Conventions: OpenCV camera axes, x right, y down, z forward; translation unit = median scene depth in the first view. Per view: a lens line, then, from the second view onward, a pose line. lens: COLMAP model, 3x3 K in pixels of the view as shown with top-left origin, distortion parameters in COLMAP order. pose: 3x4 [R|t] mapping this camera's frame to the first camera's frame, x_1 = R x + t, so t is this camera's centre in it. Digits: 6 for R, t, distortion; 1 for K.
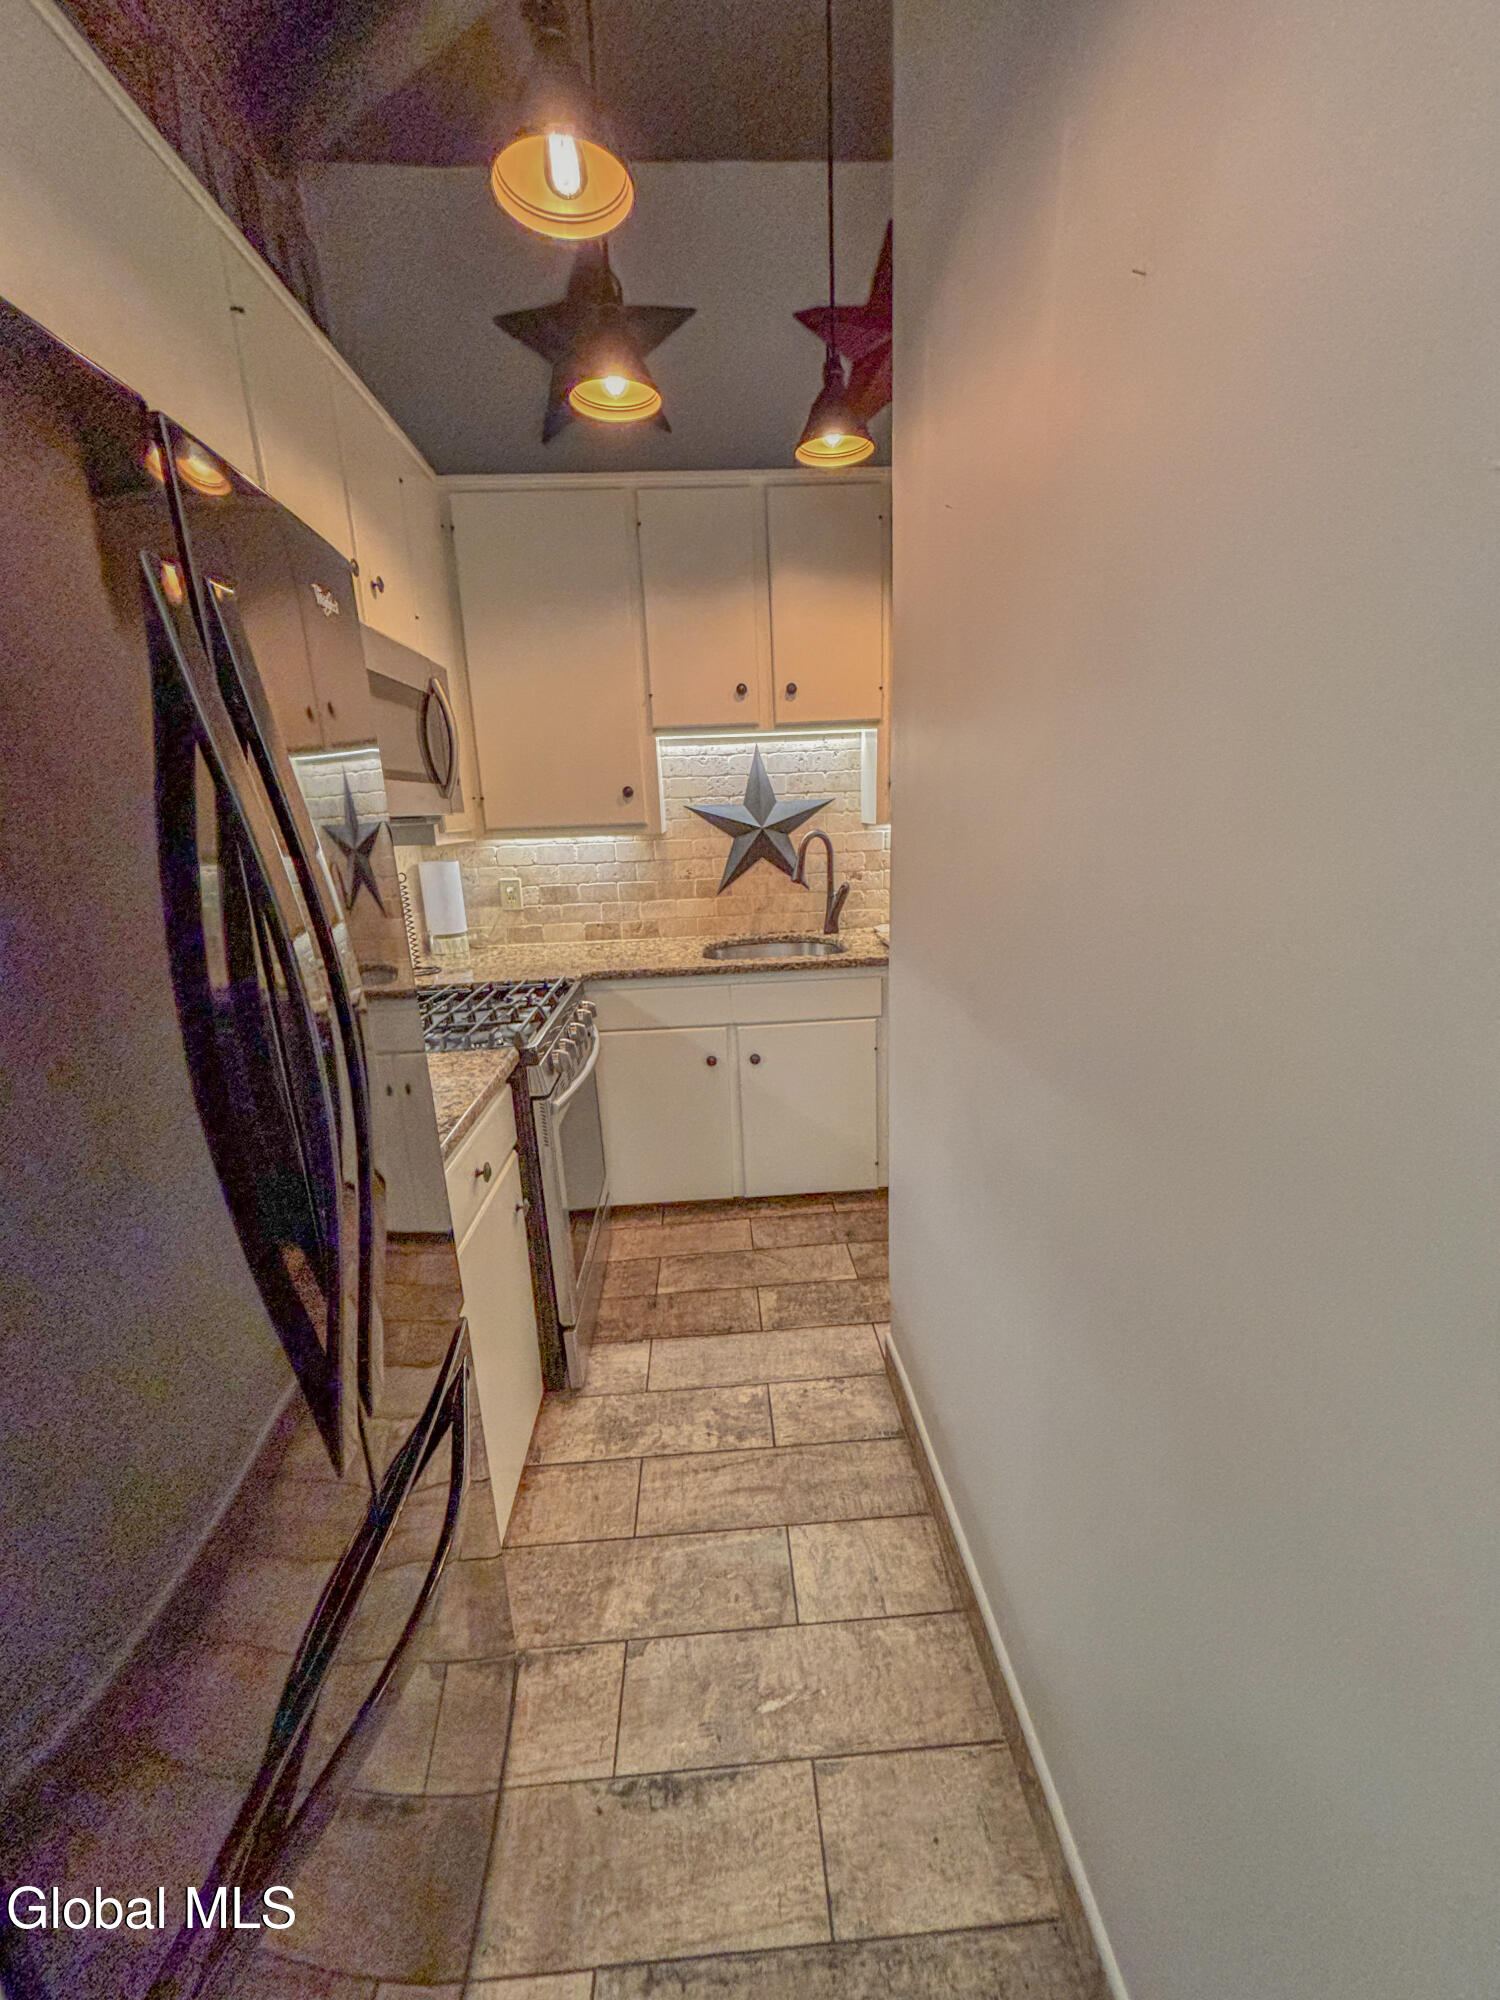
lens RADIAL K [[805.8, 0, 749.7], [0, 805.8, 1005.4], [0, 0, 1]] dist [0.001002, -0.000785]
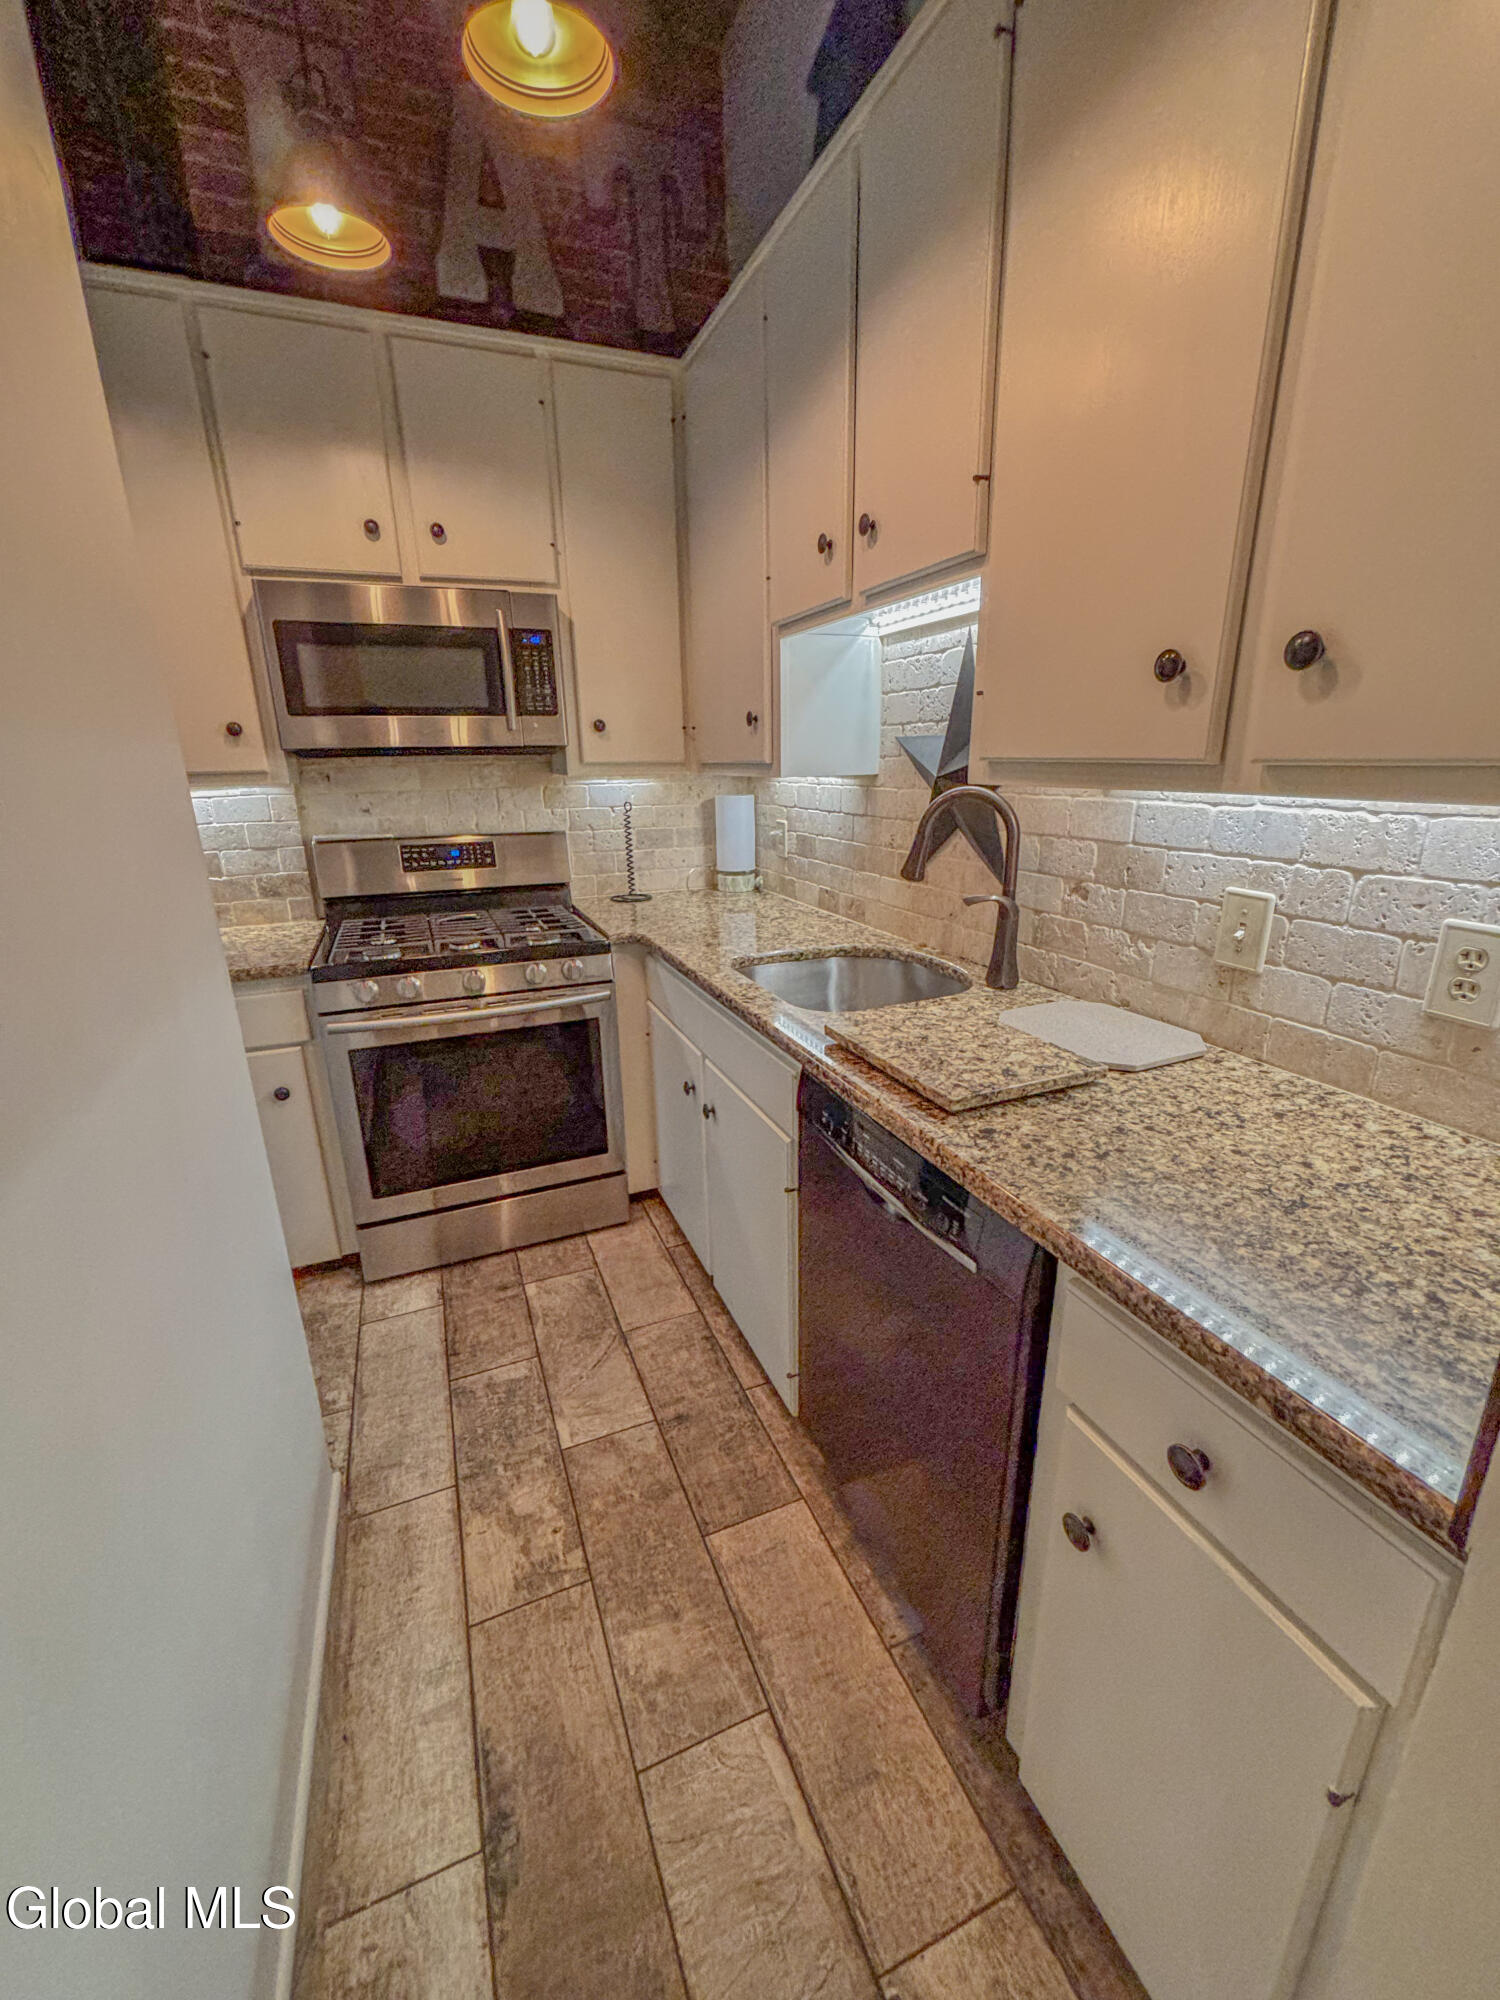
lens RADIAL K [[805.8, 0, 752.5], [0, 805.8, 1011.6], [0, 0, 1]] dist [0.001002, -0.000785]
pose [[0.324869, 0.316884, -0.891092, 0.572462], [-0.220242, 0.941642, 0.254566, -0.189592], [0.919757, 0.113555, 0.375702, 0.710012]]
